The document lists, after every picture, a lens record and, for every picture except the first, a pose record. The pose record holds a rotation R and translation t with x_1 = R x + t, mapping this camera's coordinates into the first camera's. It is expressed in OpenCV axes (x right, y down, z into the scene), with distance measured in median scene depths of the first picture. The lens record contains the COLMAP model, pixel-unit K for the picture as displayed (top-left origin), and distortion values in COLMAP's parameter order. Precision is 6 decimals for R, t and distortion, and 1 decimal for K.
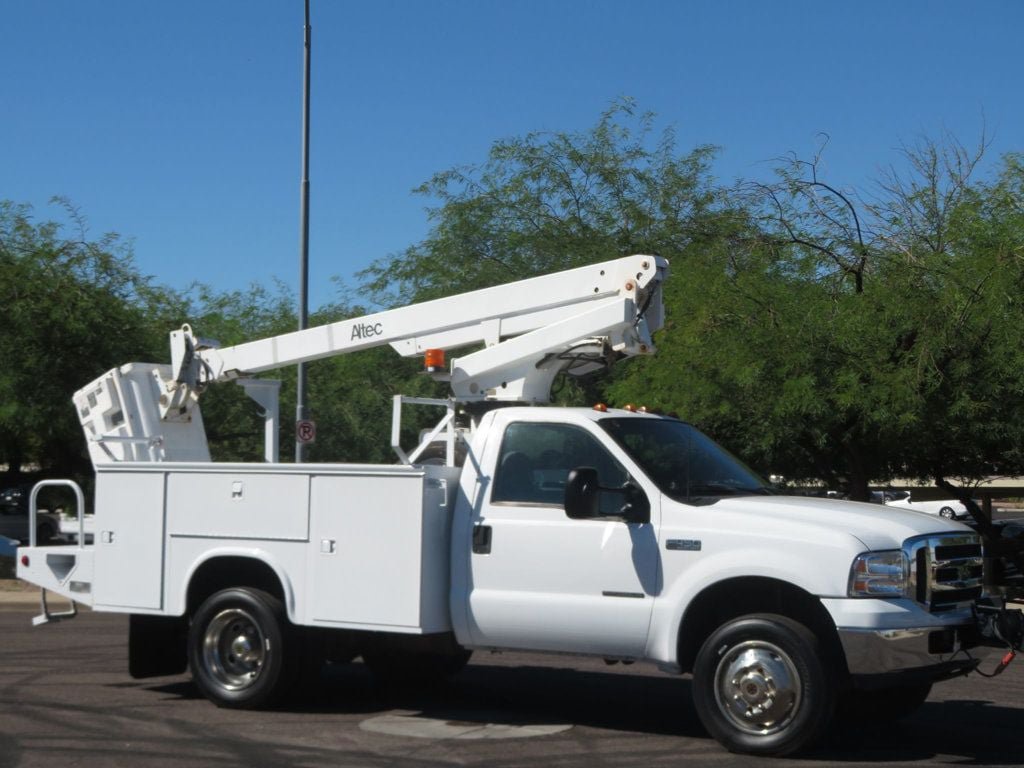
lens RADIAL K [[1962.2, 0, 512.6], [0, 1962.2, 318.0], [0, 0, 1]] dist [-0.034483, 0.206344]
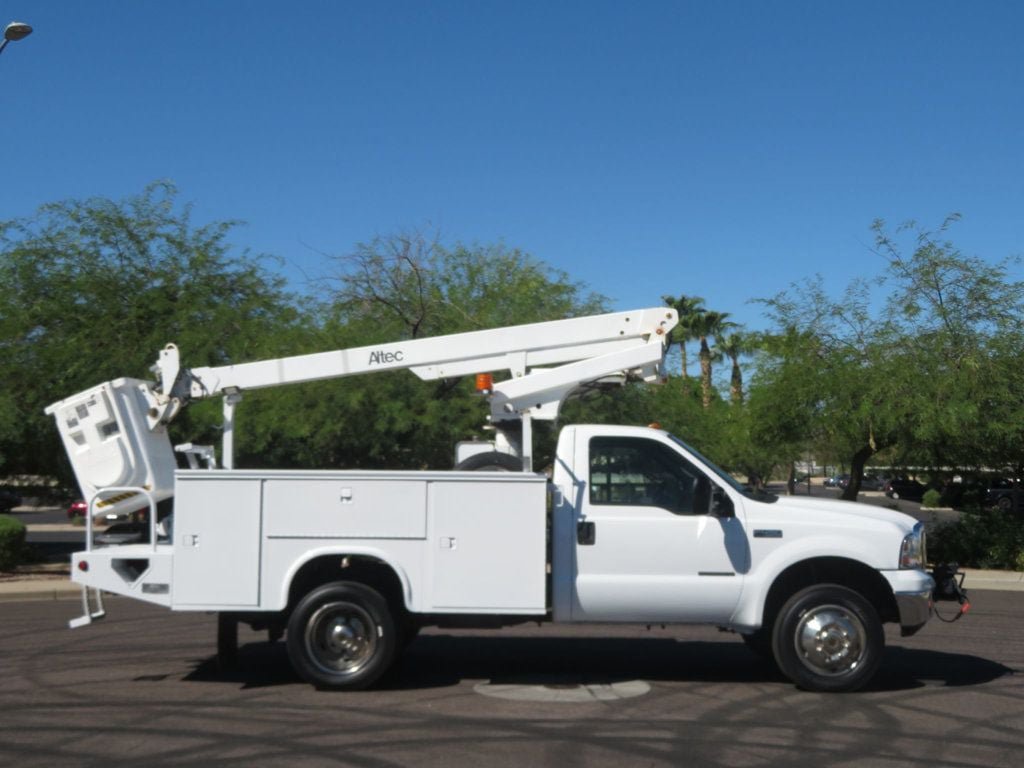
lens RADIAL K [[1381.0, 0, 555.0], [0, 1381.0, 347.6], [0, 0, 1]] dist [0.027738, 0.023942]
pose [[0.849643, 0.043155, 0.525590, -0.458295], [-0.038244, 0.999064, -0.020208, 0.014695], [-0.525970, -0.002932, 0.850498, 0.262089]]
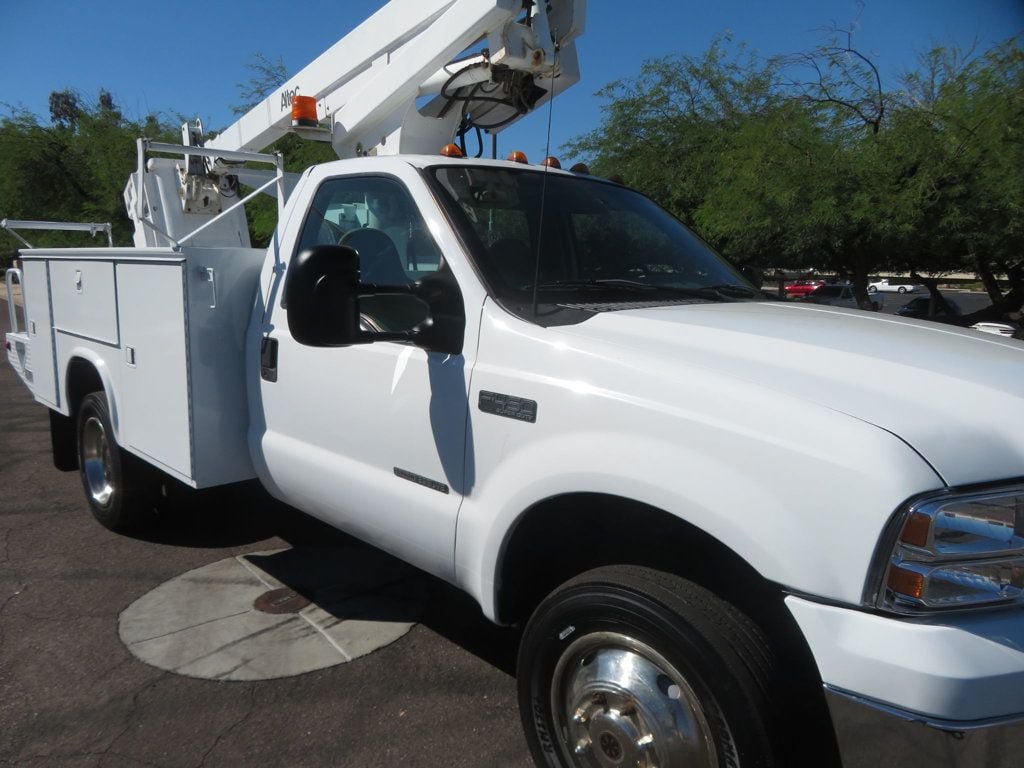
lens RADIAL K [[781.7, 0, 488.6], [0, 781.7, 395.2], [0, 0, 1]] dist [-0.125200, 0.145074]
pose [[0.964500, 0.052158, -0.258881, 0.116837], [0.012322, 0.970345, 0.241409, 0.058831], [0.263795, -0.236029, 0.935255, 0.723779]]
